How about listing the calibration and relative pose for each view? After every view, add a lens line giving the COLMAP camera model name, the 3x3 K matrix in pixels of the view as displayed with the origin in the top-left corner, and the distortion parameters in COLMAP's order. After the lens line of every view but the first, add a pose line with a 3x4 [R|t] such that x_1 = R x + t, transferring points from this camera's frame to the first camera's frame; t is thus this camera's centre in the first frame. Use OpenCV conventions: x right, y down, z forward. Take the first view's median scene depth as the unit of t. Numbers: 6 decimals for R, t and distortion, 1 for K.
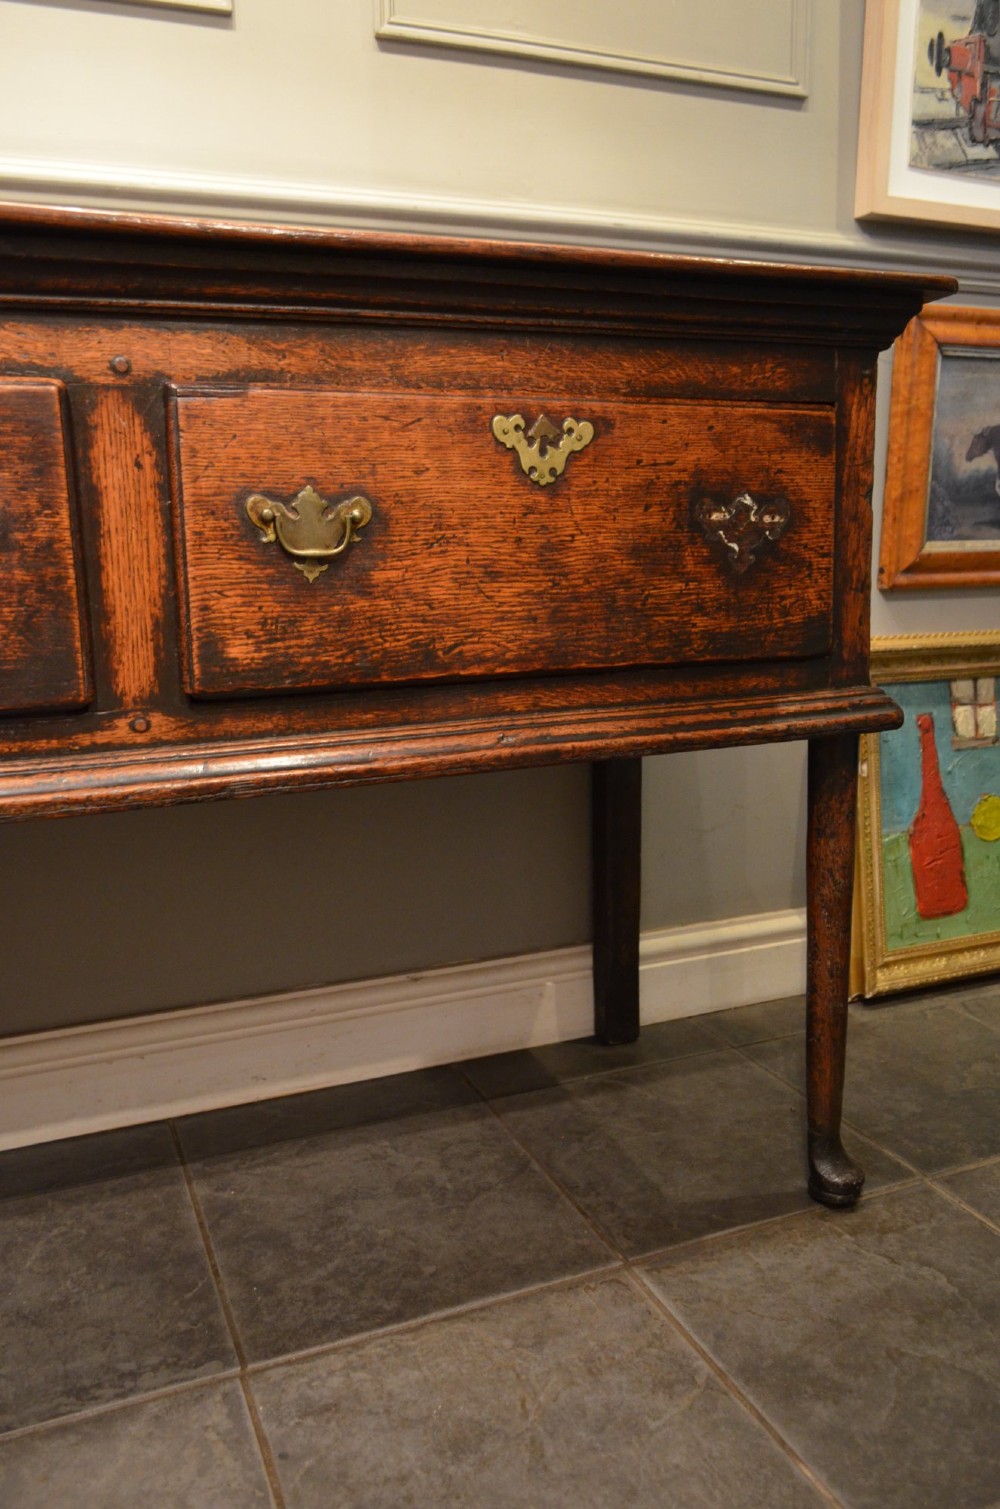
lens RADIAL K [[1163.7, 0, 497.6], [0, 1163.7, 769.7], [0, 0, 1]] dist [-0.015136, 0.008357]
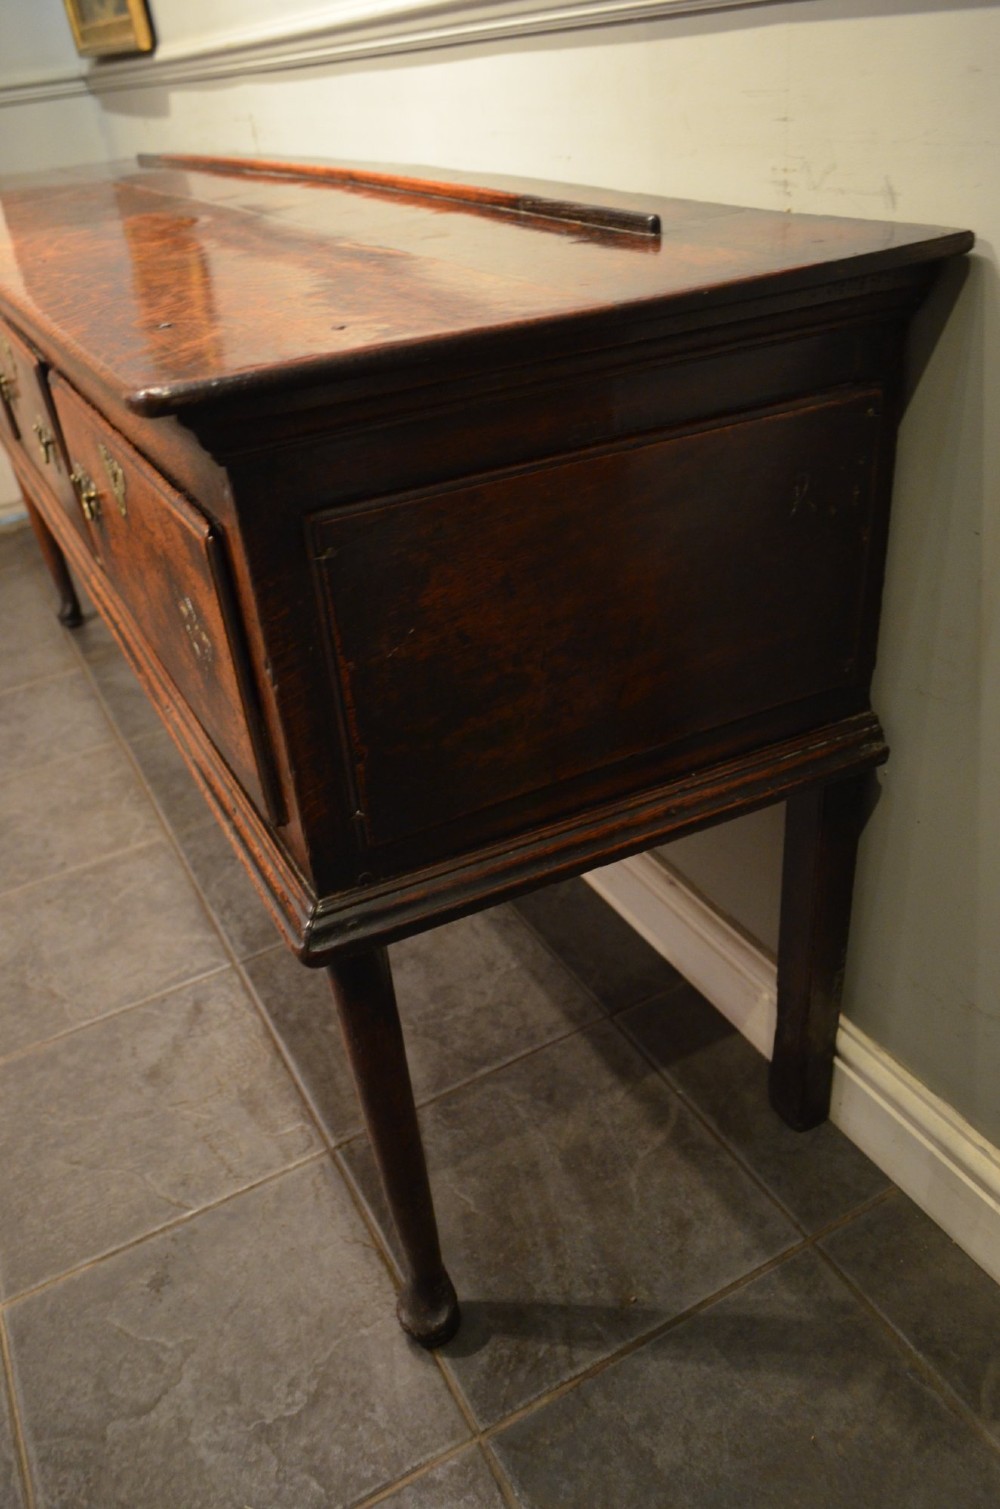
lens RADIAL K [[1163.7, 0, 497.6], [0, 1163.7, 769.7], [0, 0, 1]] dist [-0.015136, 0.008357]
pose [[0.089679, 0.547078, -0.832264, 1.042836], [-0.080418, 0.836880, 0.541447, -0.633176], [0.992719, 0.018372, 0.119045, 1.194660]]
